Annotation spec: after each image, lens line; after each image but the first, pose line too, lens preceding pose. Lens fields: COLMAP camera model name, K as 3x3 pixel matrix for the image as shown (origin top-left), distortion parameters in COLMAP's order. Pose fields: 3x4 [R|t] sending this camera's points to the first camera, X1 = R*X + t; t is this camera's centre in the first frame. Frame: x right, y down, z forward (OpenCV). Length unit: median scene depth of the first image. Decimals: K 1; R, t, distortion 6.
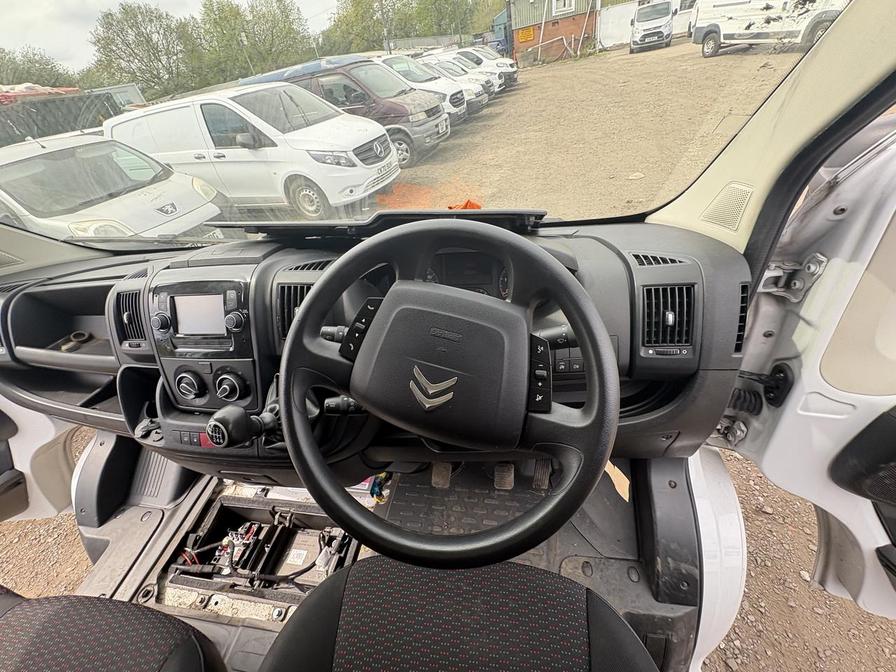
lens RADIAL K [[355.5, 0, 451.8], [0, 355.5, 333.6], [0, 0, 1]] dist [-0.000257, 0.001464]
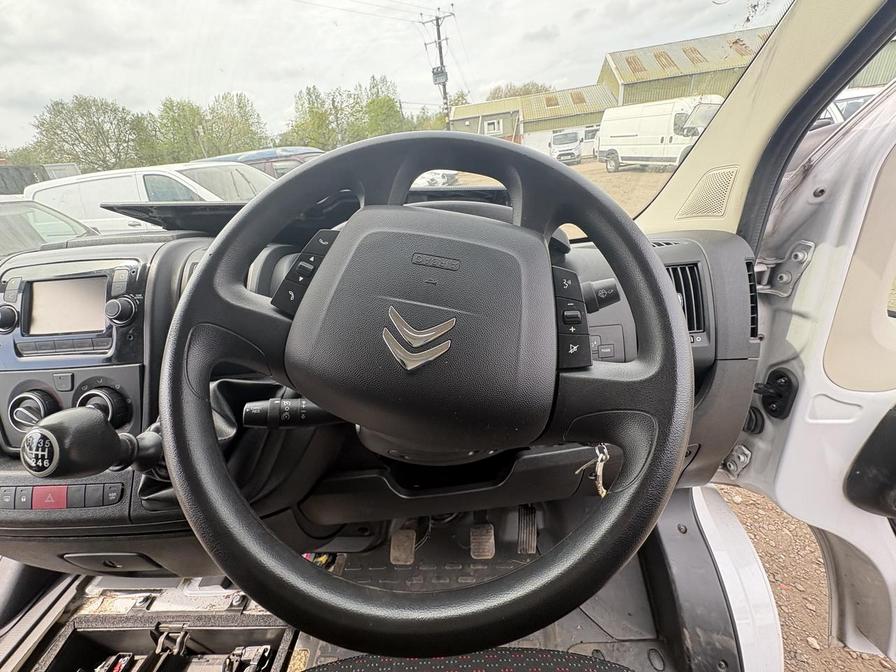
lens RADIAL K [[355.5, 0, 450.5], [0, 355.5, 334.4], [0, 0, 1]] dist [-0.000257, 0.001464]
pose [[0.989998, -0.002598, 0.141054, -0.039778], [0.032733, 0.976777, -0.211746, 0.133107], [-0.137228, 0.214245, 0.967092, 0.164242]]
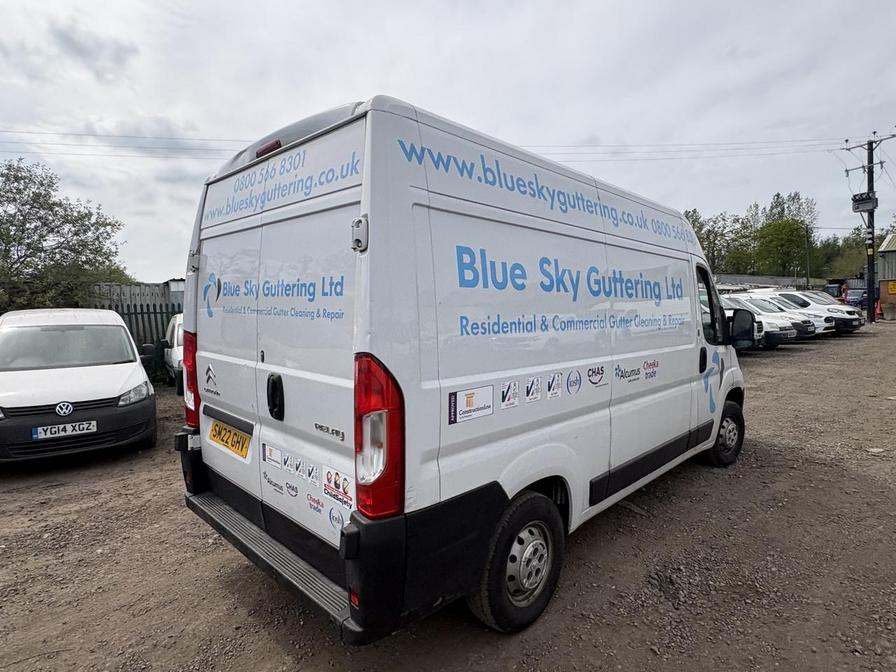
lens RADIAL K [[494.8, 0, 439.4], [0, 494.8, 331.6], [0, 0, 1]] dist [-0.001884, -0.003575]
pose [[0.795389, 0.168017, -0.582346, 1.344558], [-0.448212, 0.809826, -0.378535, 3.475282], [0.407998, 0.562097, 0.719434, -4.607705]]
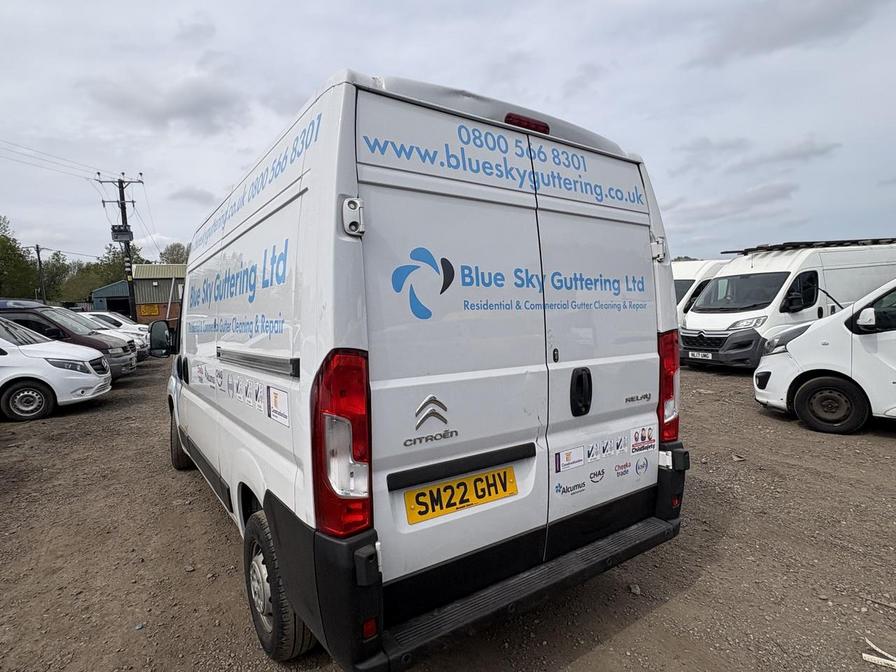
lens RADIAL K [[494.8, 0, 446.4], [0, 494.8, 332.3], [0, 0, 1]] dist [-0.001884, -0.003575]
pose [[0.722134, 0.094828, 0.685222, -3.296442], [0.360840, 0.793479, -0.490087, 3.928583], [-0.590183, 0.601165, 0.538781, -4.013126]]
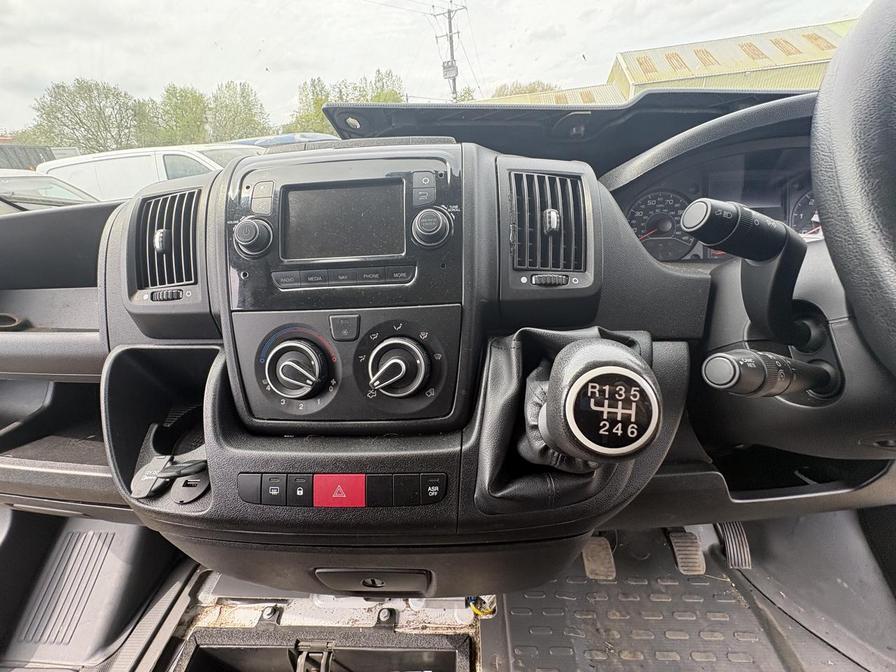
lens RADIAL K [[355.5, 0, 450.4], [0, 355.5, 333.2], [0, 0, 1]] dist [-0.000257, 0.001464]
pose [[0.988629, 0.024356, 0.148388, -0.471216], [0.007046, 0.978209, -0.207505, 0.154047], [-0.150208, 0.206191, 0.966914, 0.391955]]
